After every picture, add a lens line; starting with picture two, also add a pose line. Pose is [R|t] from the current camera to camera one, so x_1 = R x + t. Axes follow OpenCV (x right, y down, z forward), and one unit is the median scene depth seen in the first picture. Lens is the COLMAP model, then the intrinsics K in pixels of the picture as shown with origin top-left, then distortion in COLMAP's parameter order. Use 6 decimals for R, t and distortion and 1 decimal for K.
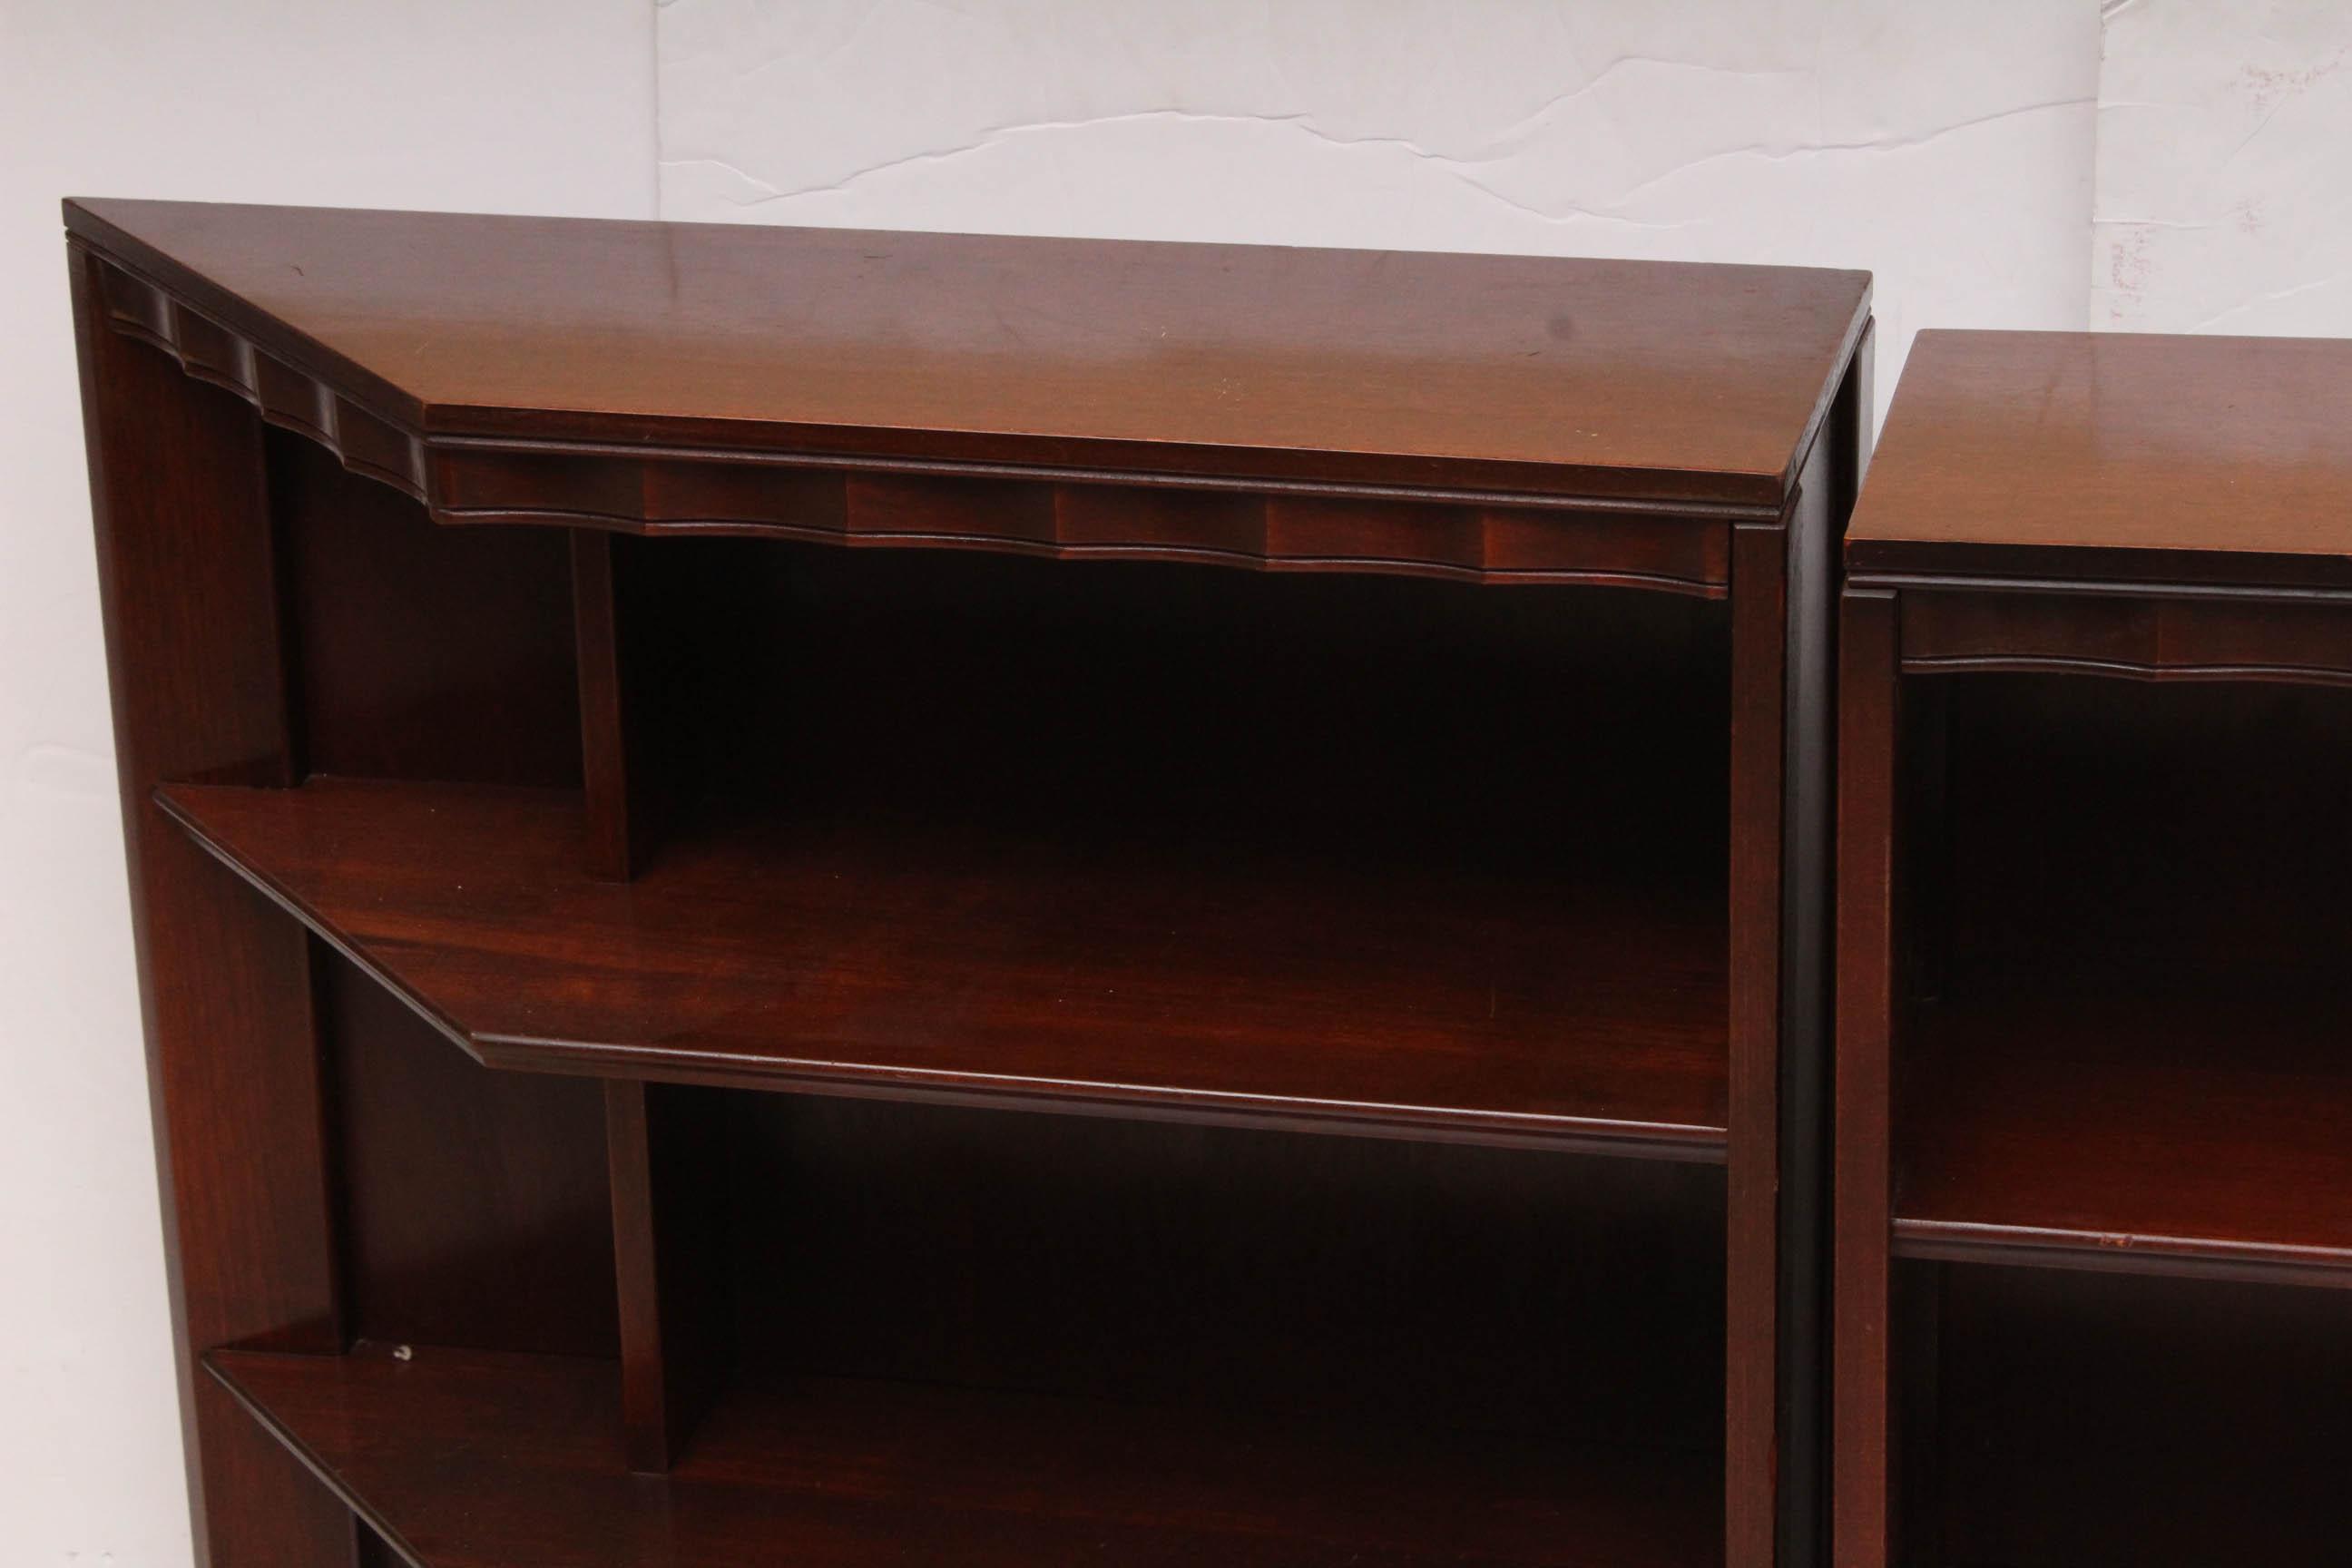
lens RADIAL K [[5690.7, 0, 1176.0], [0, 5690.7, 784.0], [0, 0, 1]] dist [0.012124, 0.318306]
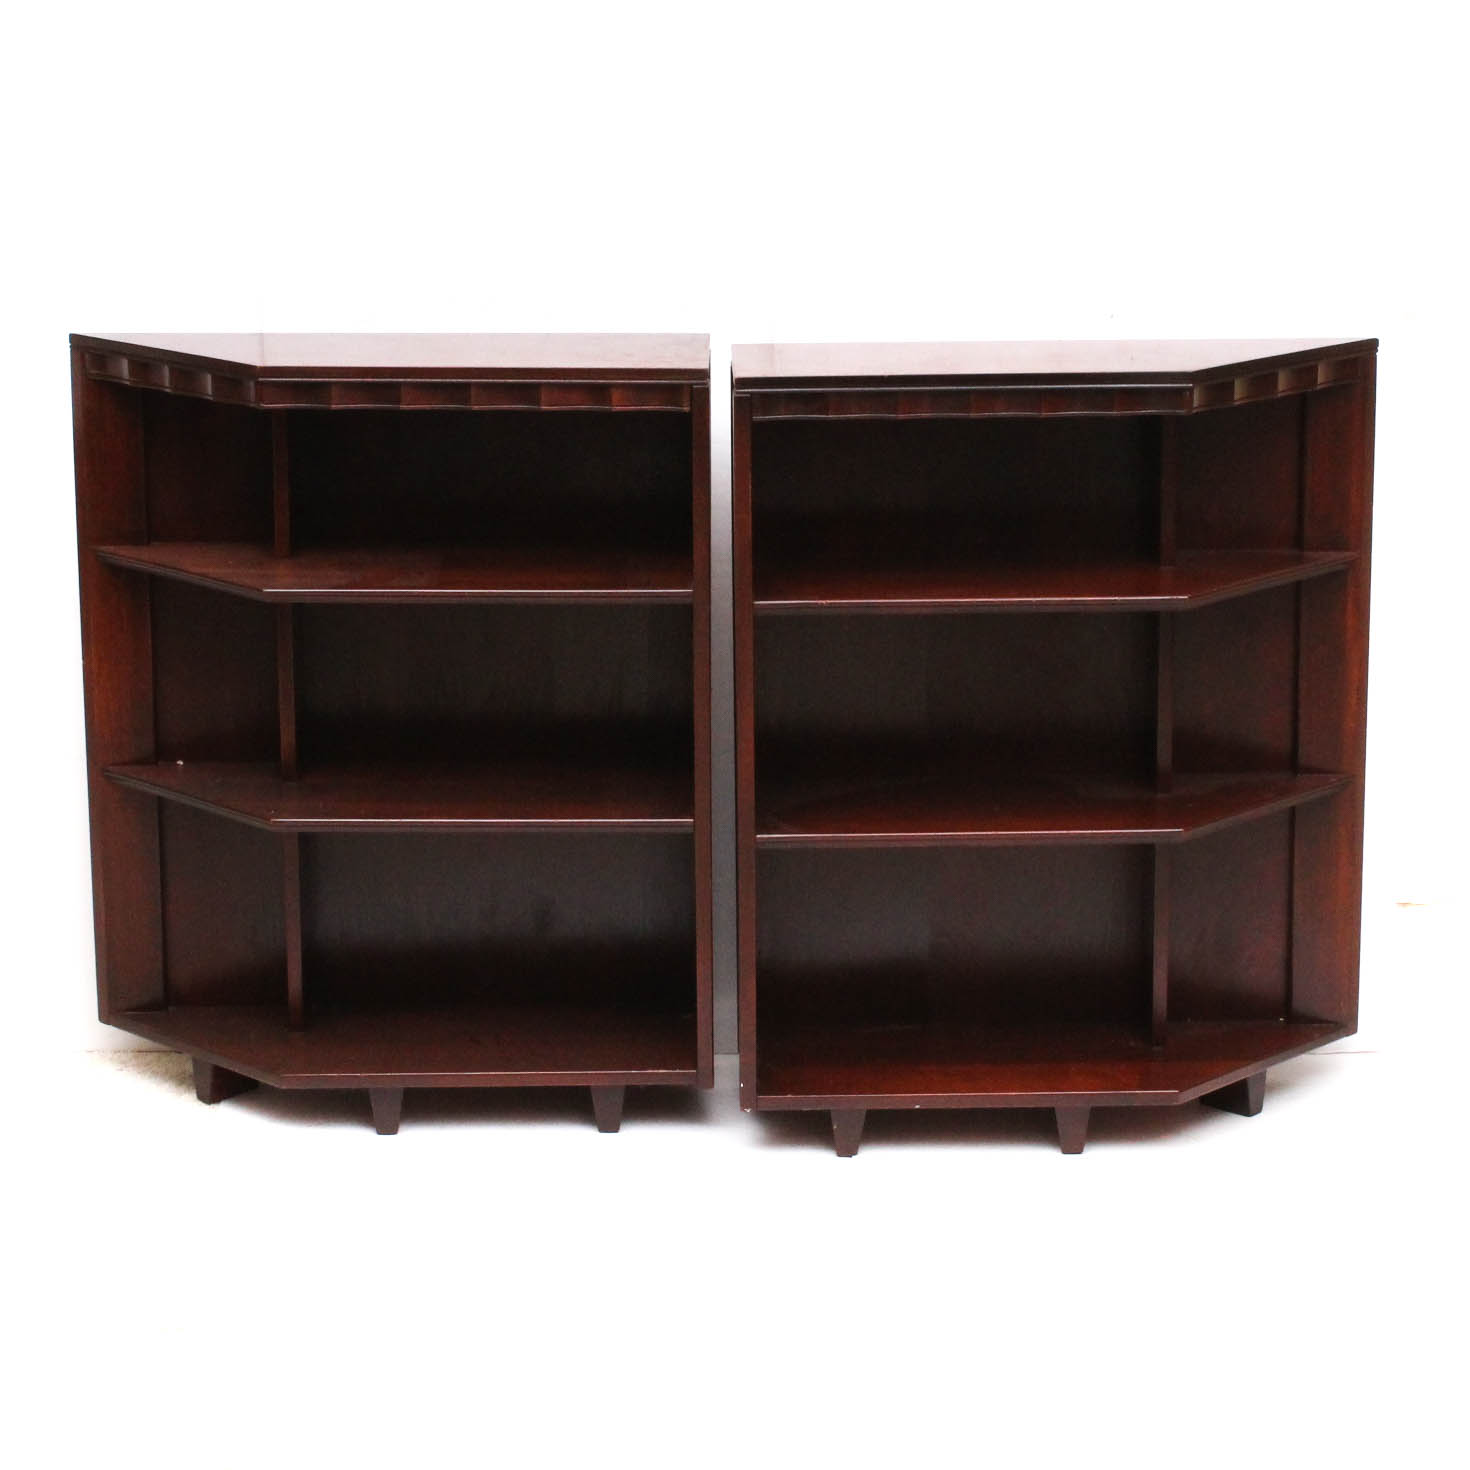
lens RADIAL K [[3934.3, 0, 776.0], [0, 3934.3, 631.5], [0, 0, 1]] dist [-0.010450, 0.692469]
pose [[0.969543, -0.025893, 0.243549, -0.378048], [0.062899, 0.987368, -0.145422, 0.393739], [-0.236707, 0.156312, 0.958924, -1.050703]]
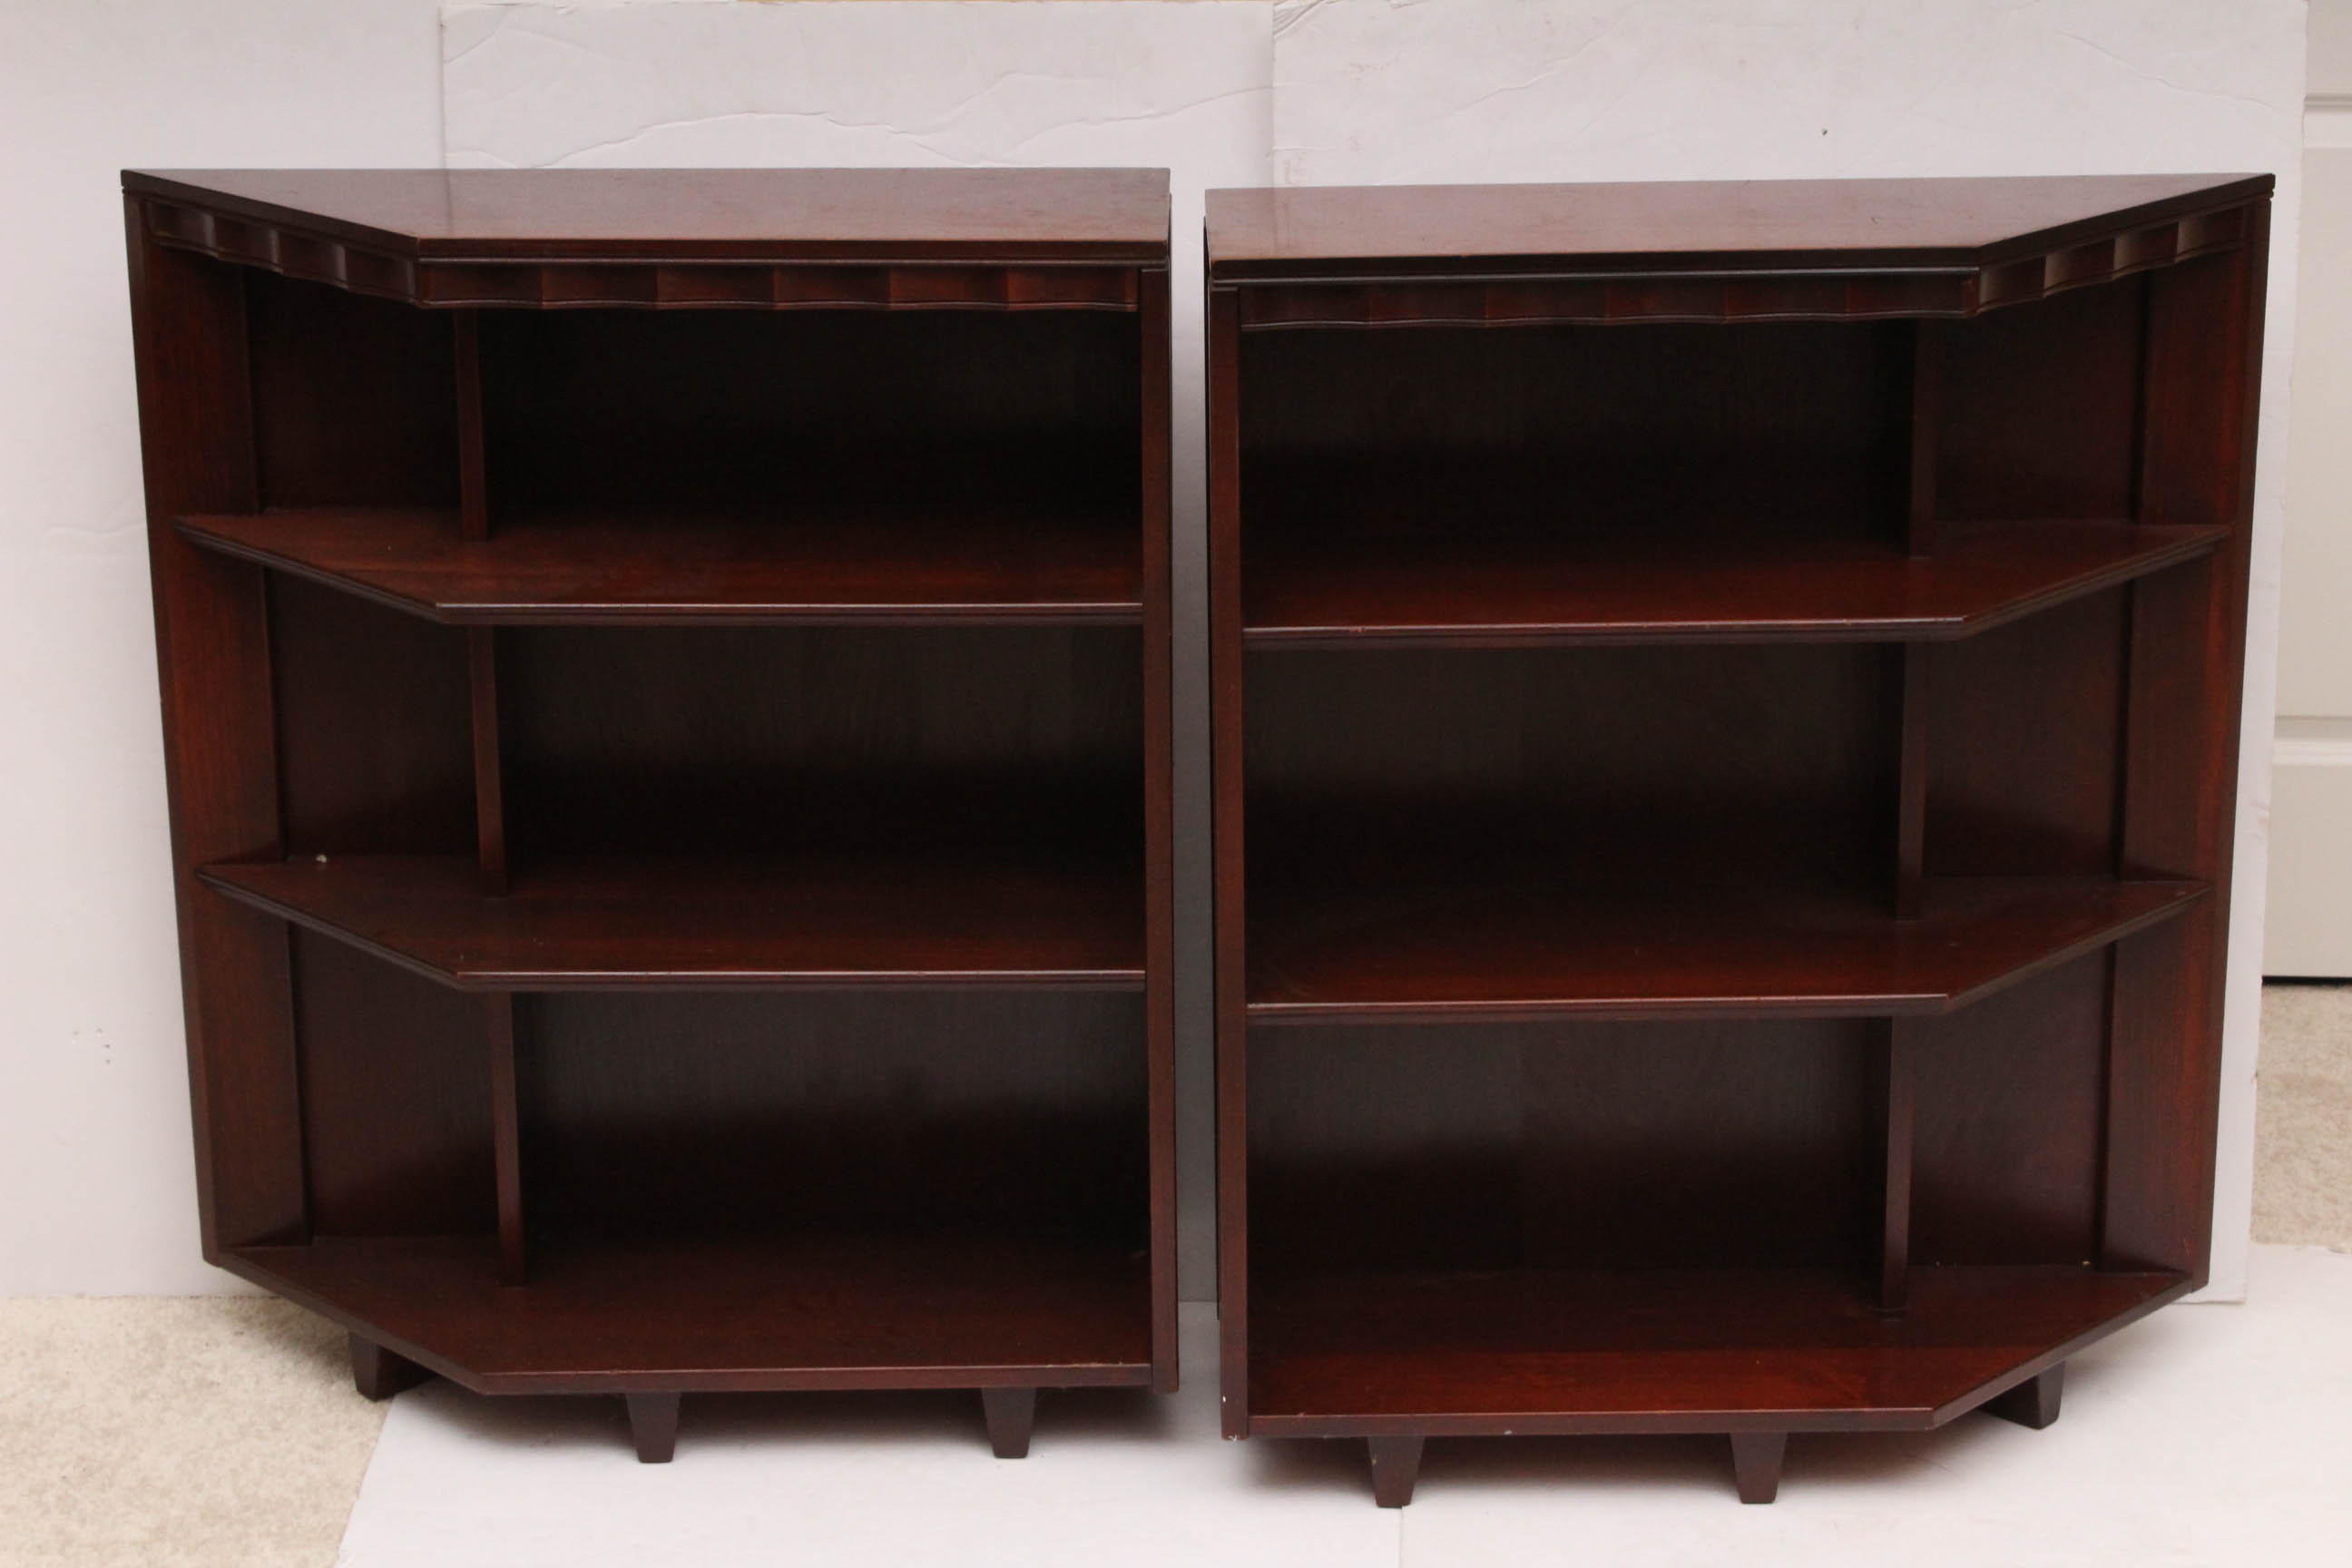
lens RADIAL K [[4843.0, 0, 1176.0], [0, 4843.0, 784.0], [0, 0, 1]] dist [0.070038, -0.234242]
pose [[0.973029, -0.049115, 0.225394, -0.254357], [0.063079, 0.996482, -0.055171, 0.207508], [-0.221892, 0.067901, 0.972704, -0.551814]]
